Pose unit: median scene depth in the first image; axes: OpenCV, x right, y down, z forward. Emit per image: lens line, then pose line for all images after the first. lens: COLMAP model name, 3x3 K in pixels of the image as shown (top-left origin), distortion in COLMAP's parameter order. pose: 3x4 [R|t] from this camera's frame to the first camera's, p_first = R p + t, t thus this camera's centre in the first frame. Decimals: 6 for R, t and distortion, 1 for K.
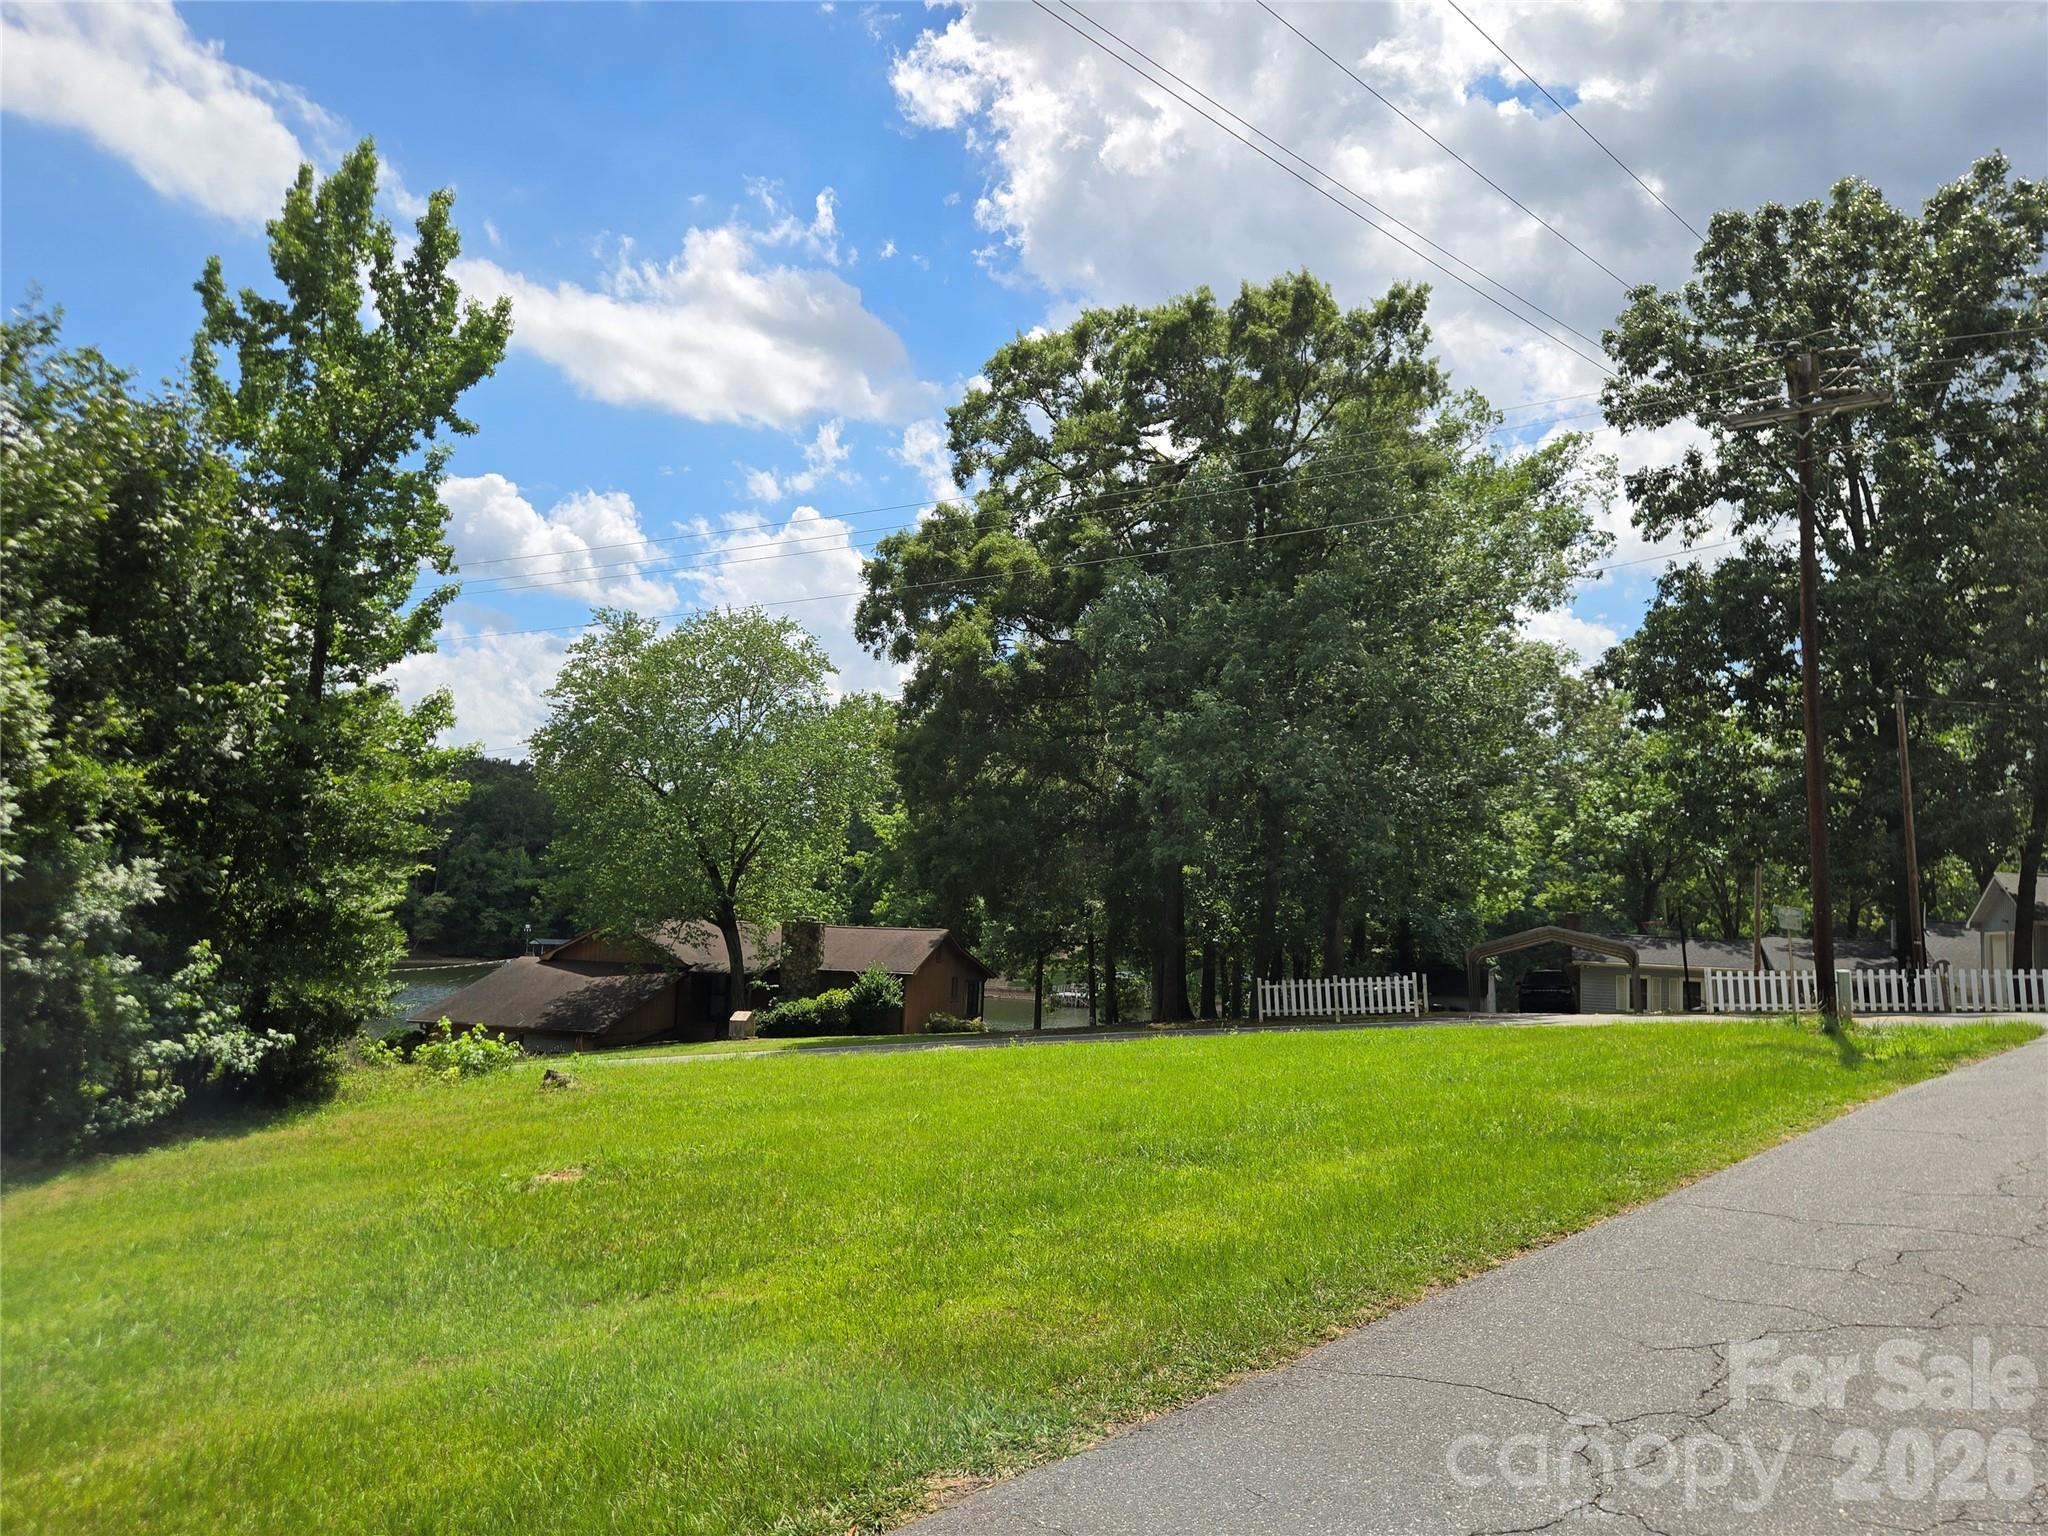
lens RADIAL K [[1538.4, 0, 1050.4], [0, 1538.4, 773.7], [0, 0, 1]] dist [0.081018, -0.065633]
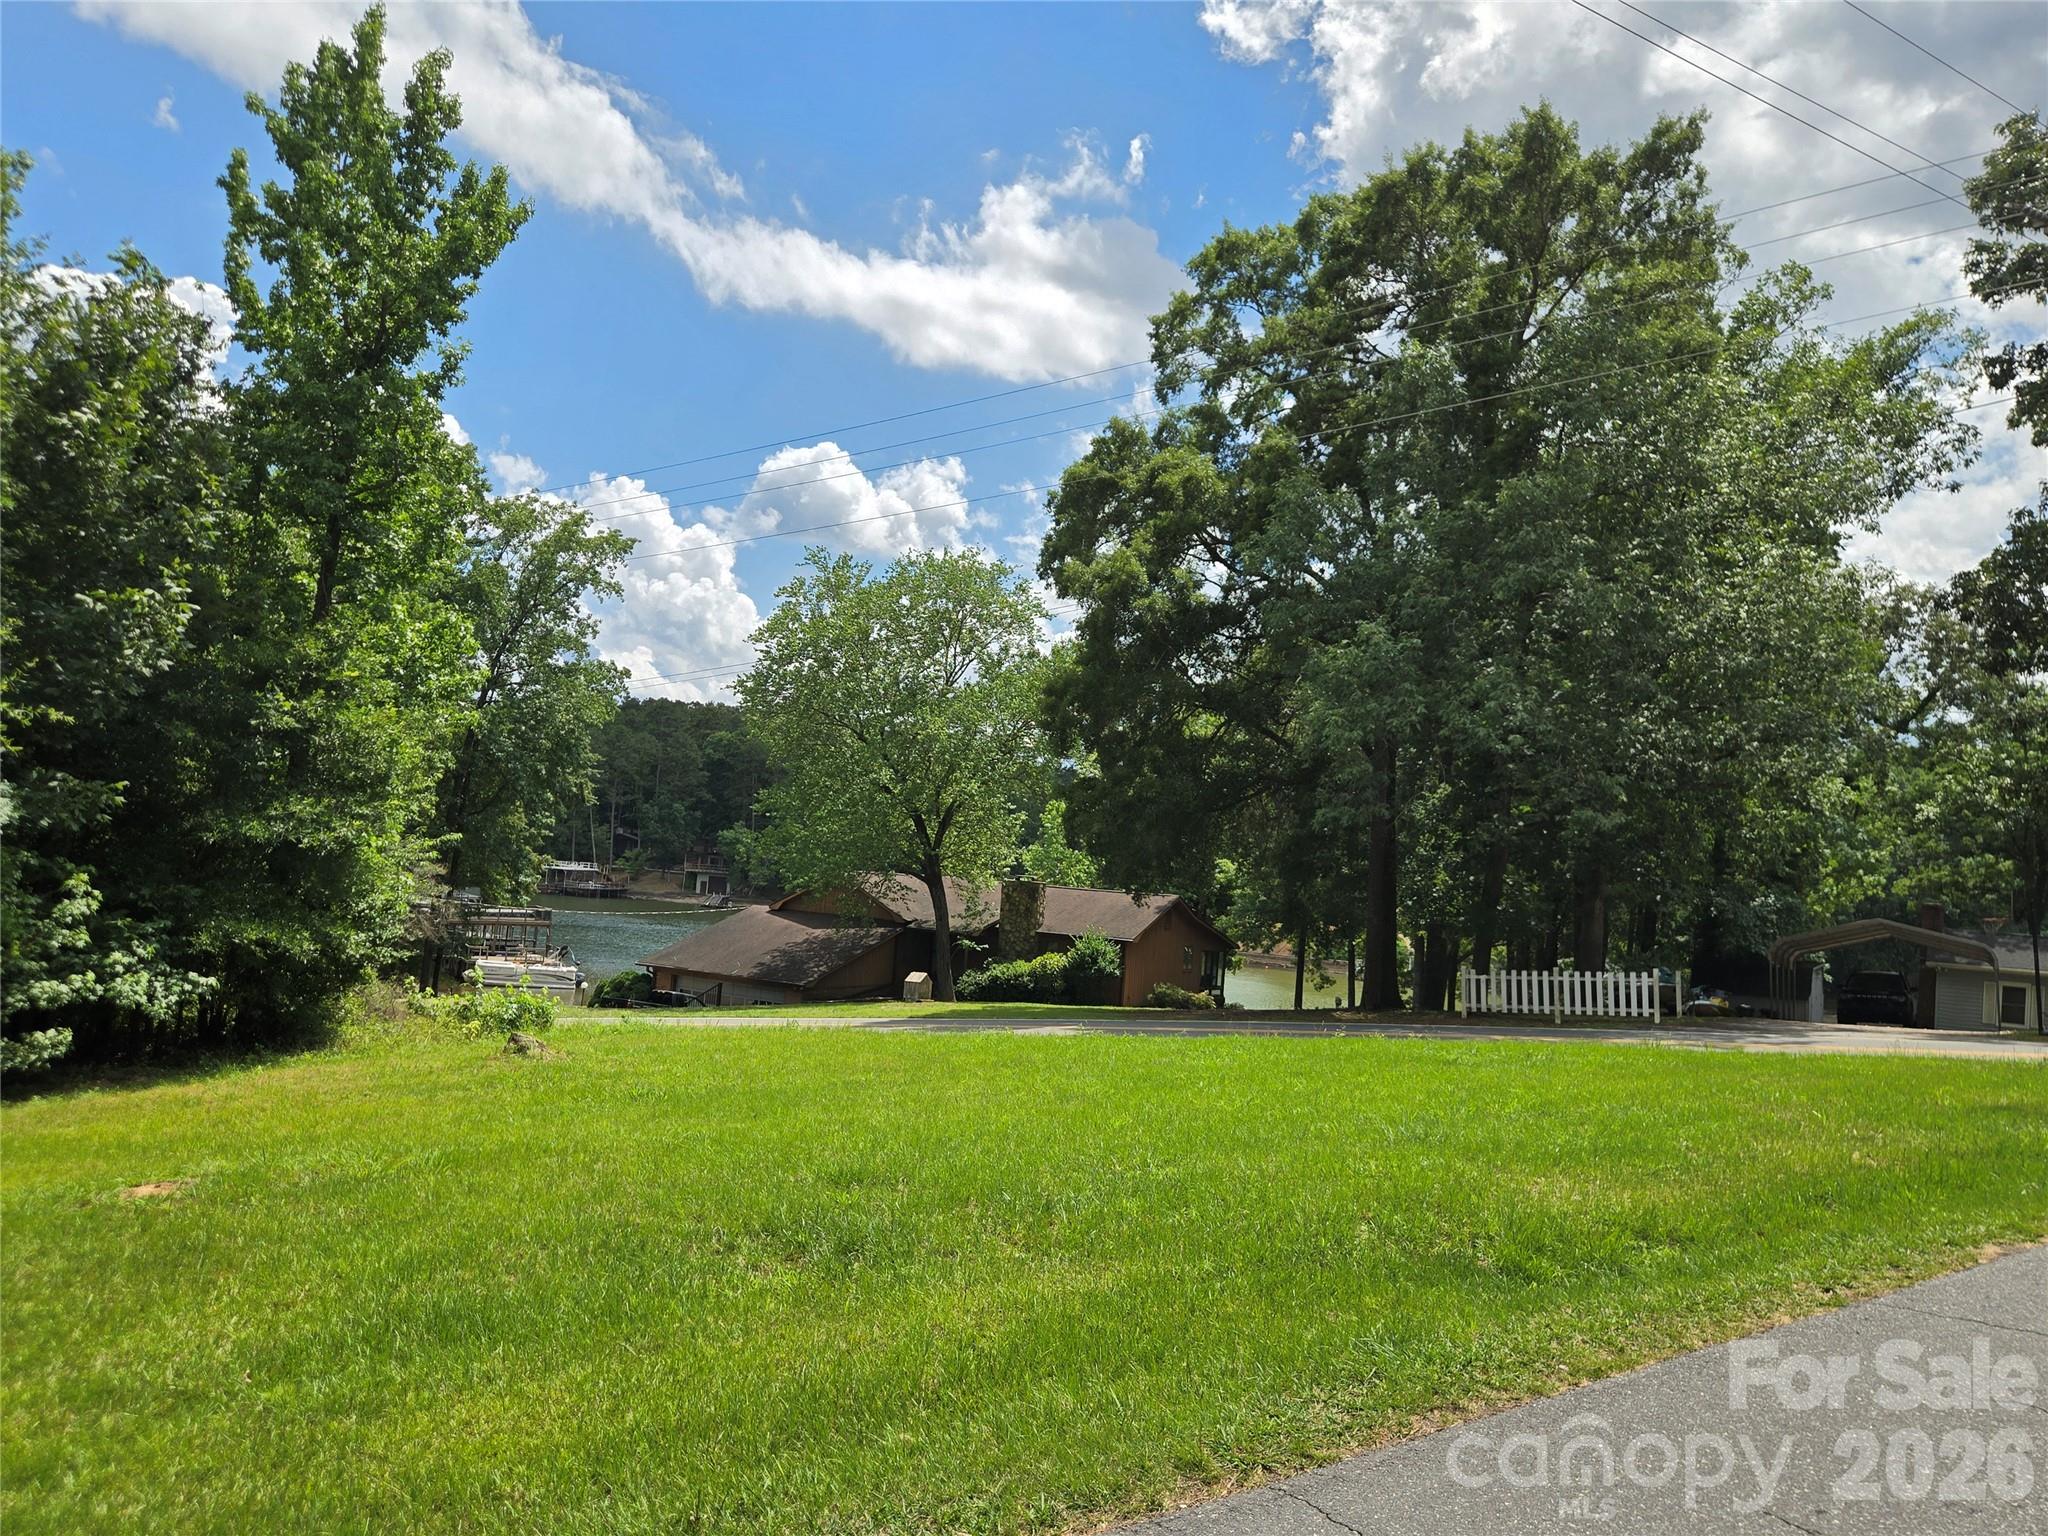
lens RADIAL K [[1528.7, 0, 1022.0], [0, 1528.7, 794.5], [0, 0, 1]] dist [0.037683, -0.006598]
pose [[0.970893, 0.021595, -0.238540, 0.078961], [-0.012836, 0.999187, 0.038211, 0.007713], [0.239171, -0.034037, 0.970381, 0.103267]]
